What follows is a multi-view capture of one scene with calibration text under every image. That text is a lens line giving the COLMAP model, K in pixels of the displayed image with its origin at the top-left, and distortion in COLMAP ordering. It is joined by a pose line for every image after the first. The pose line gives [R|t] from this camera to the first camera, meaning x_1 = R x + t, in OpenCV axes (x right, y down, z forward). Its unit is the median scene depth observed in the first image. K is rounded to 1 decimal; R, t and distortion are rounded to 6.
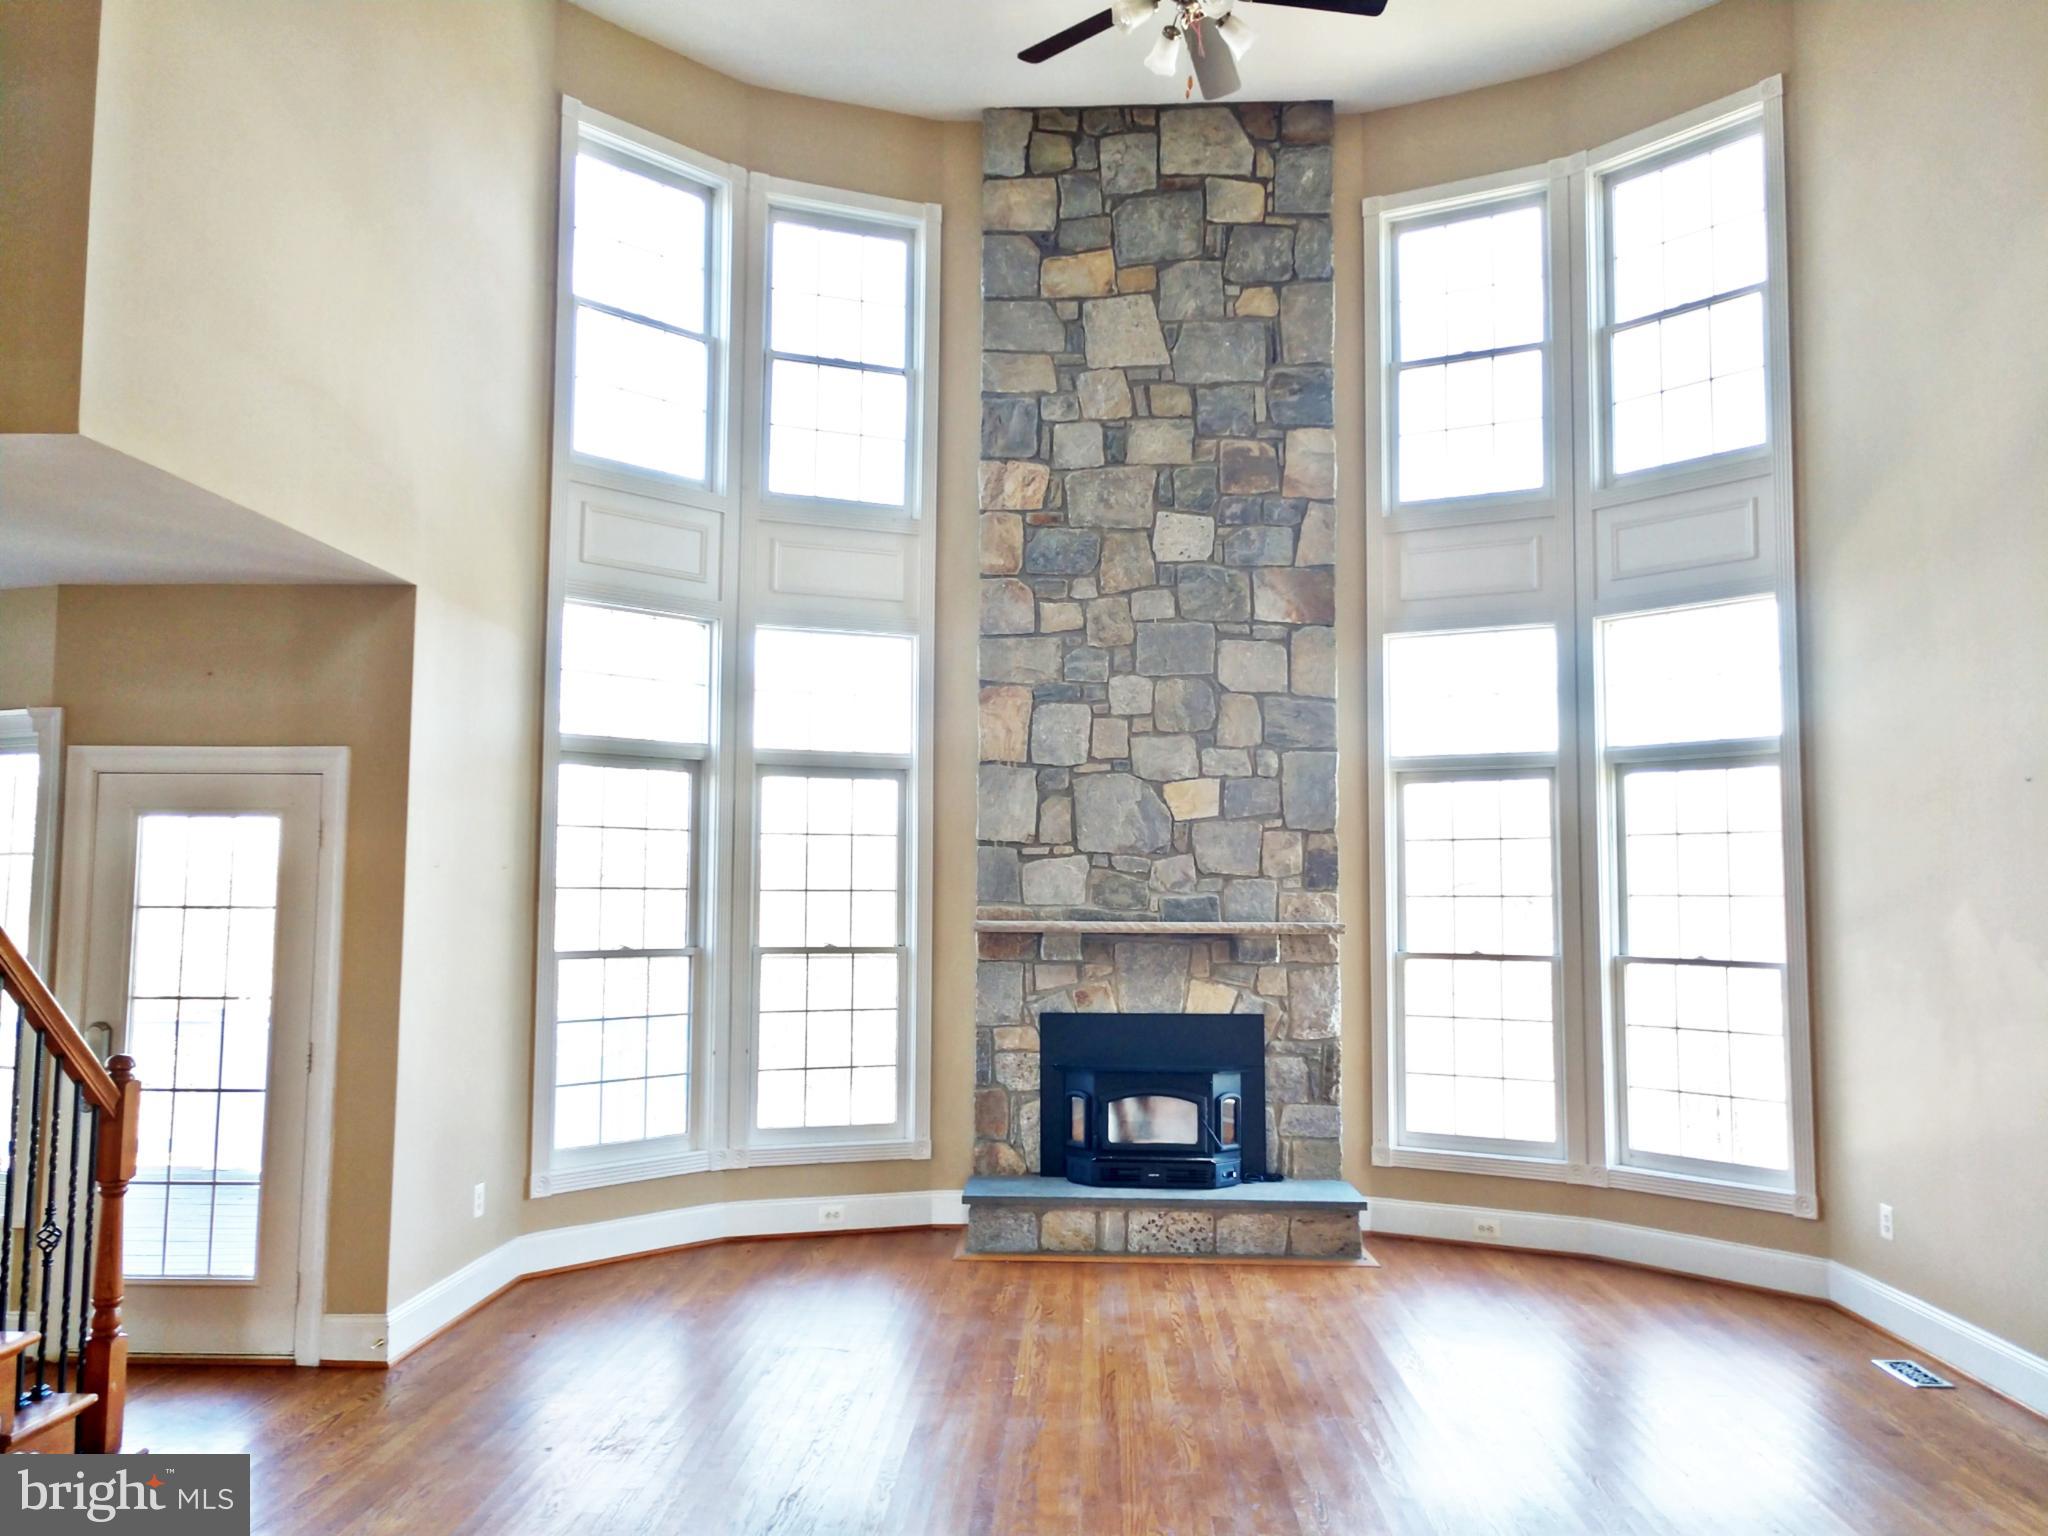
lens RADIAL K [[1545.4, 0, 1027.8], [0, 1545.4, 769.9], [0, 0, 1]] dist [-0.001191, 0.000003]
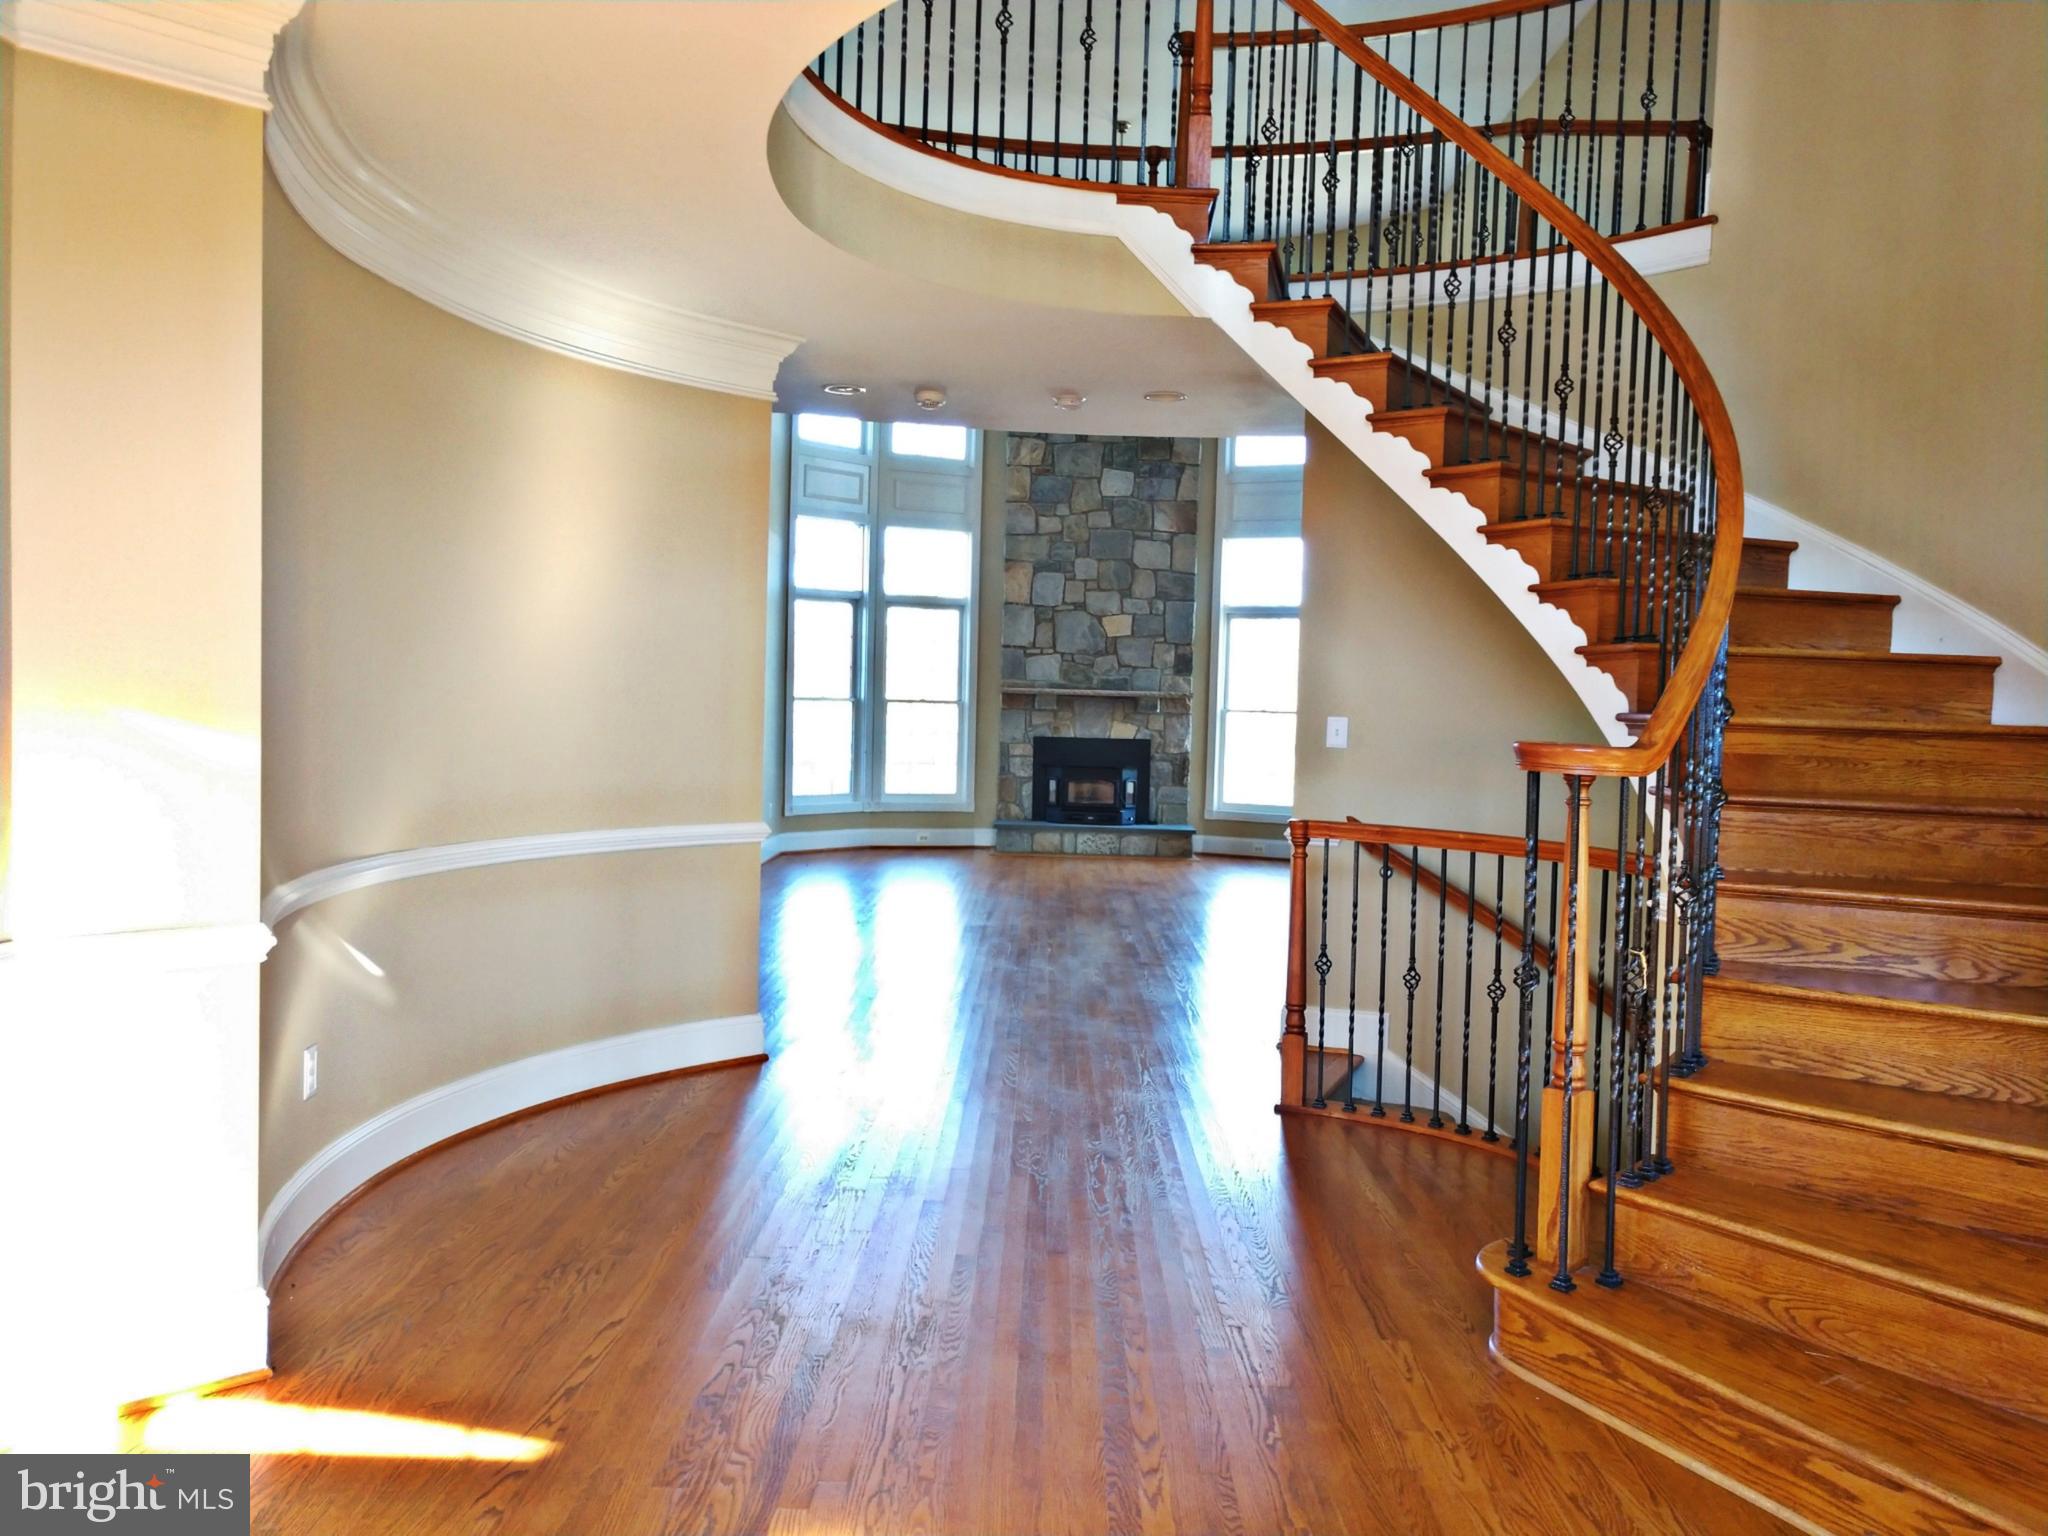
lens RADIAL K [[1545.4, 0, 1028.2], [0, 1545.4, 766.5], [0, 0, 1]] dist [-0.001191, 0.000003]
pose [[0.999425, 0.021005, 0.026616, -0.048224], [-0.024048, 0.992514, 0.119738, -0.033346], [-0.023902, -0.120309, 0.992449, -0.884766]]
